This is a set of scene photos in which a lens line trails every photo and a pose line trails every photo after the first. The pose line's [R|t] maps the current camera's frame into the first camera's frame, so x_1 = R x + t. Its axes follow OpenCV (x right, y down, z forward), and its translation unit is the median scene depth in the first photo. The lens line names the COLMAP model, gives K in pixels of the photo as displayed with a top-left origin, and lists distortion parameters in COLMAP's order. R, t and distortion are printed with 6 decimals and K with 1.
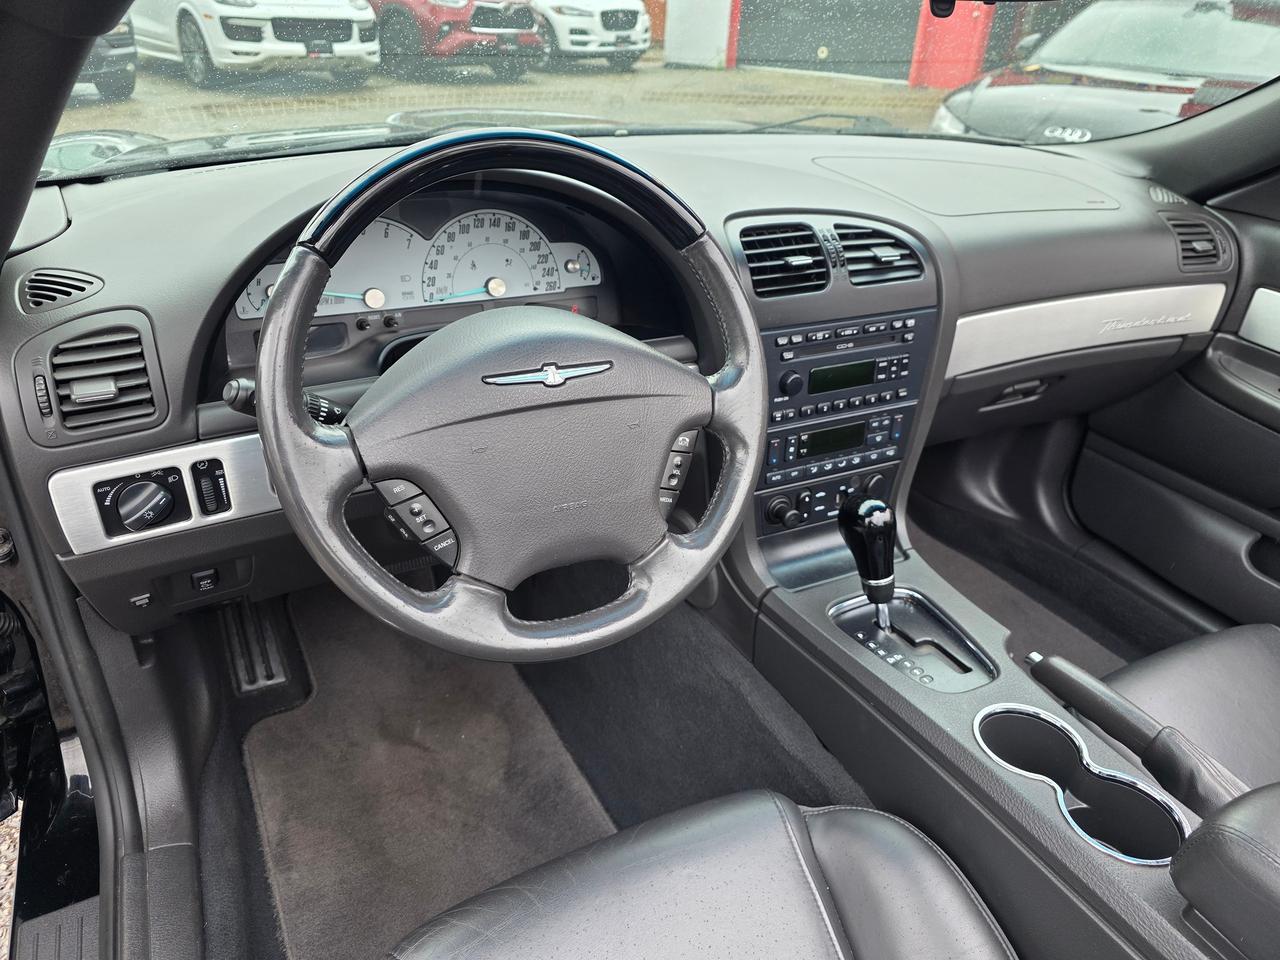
lens RADIAL K [[872.6, 0, 635.1], [0, 872.6, 476.4], [0, 0, 1]] dist [0.059094, -0.057249]
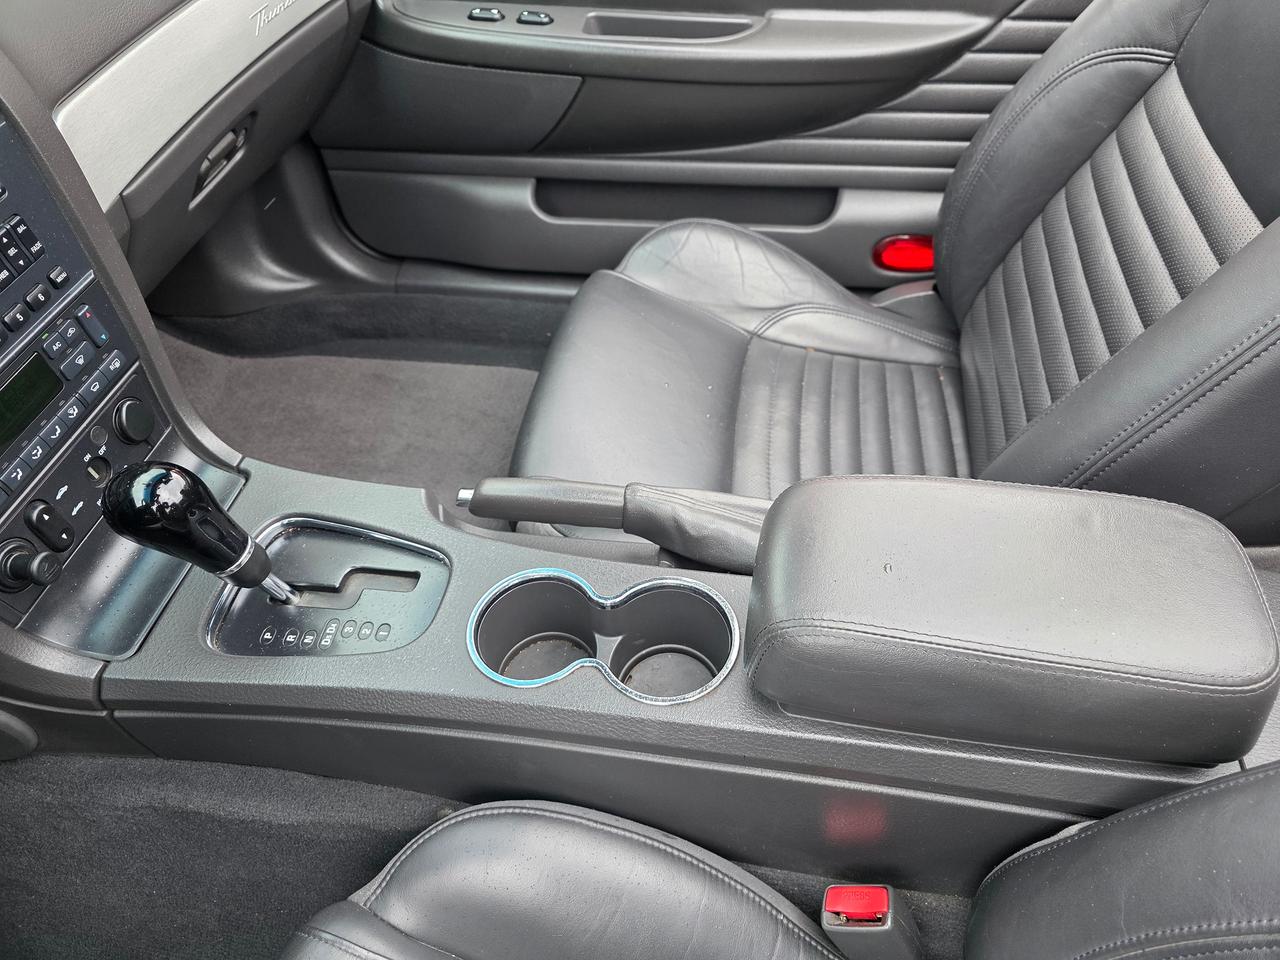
lens RADIAL K [[870.6, 0, 642.6], [0, 870.6, 474.3], [0, 0, 1]] dist [0.045031, -0.057997]
pose [[0.597253, -0.636712, 0.487736, 0.173729], [0.451130, 0.769481, 0.452085, -0.086155], [-0.663152, -0.049977, 0.746815, 0.303130]]
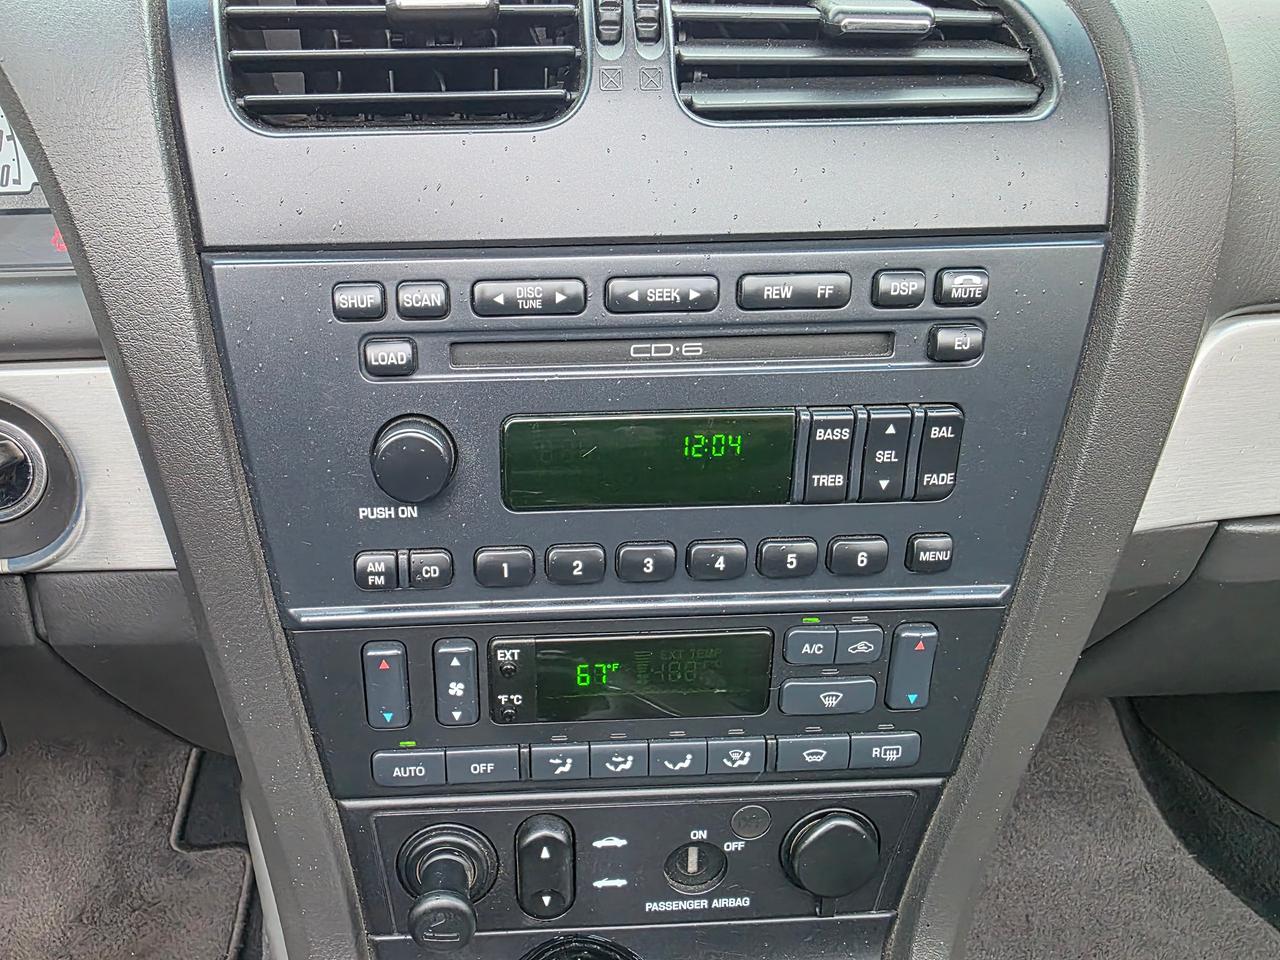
lens RADIAL K [[889.9, 0, 511.0], [0, 889.9, 500.1], [0, 0, 1]] dist [0.001803, -0.000491]
pose [[0.905910, 0.114201, -0.407780, 0.311378], [-0.148054, 0.987594, -0.052330, -0.080758], [0.396745, 0.107779, 0.911579, 0.729576]]
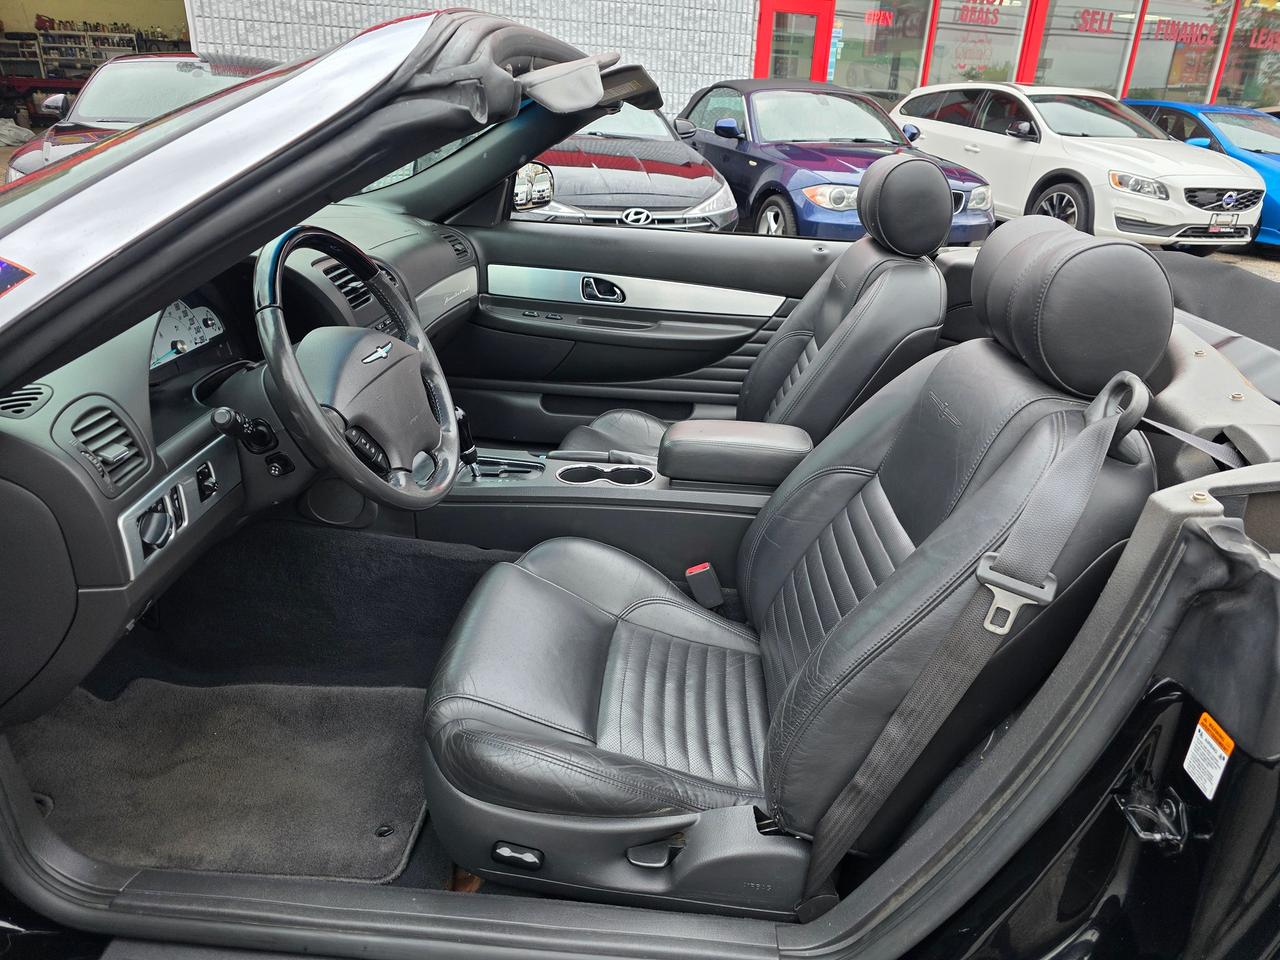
lens RADIAL K [[864.7, 0, 644.5], [0, 864.7, 480.9], [0, 0, 1]] dist [0.064965, -0.059453]
pose [[0.527578, -0.362679, 0.768196, -0.859914], [0.387966, 0.907338, 0.161925, 0.028322], [-0.755741, 0.212606, 0.619399, -0.317803]]
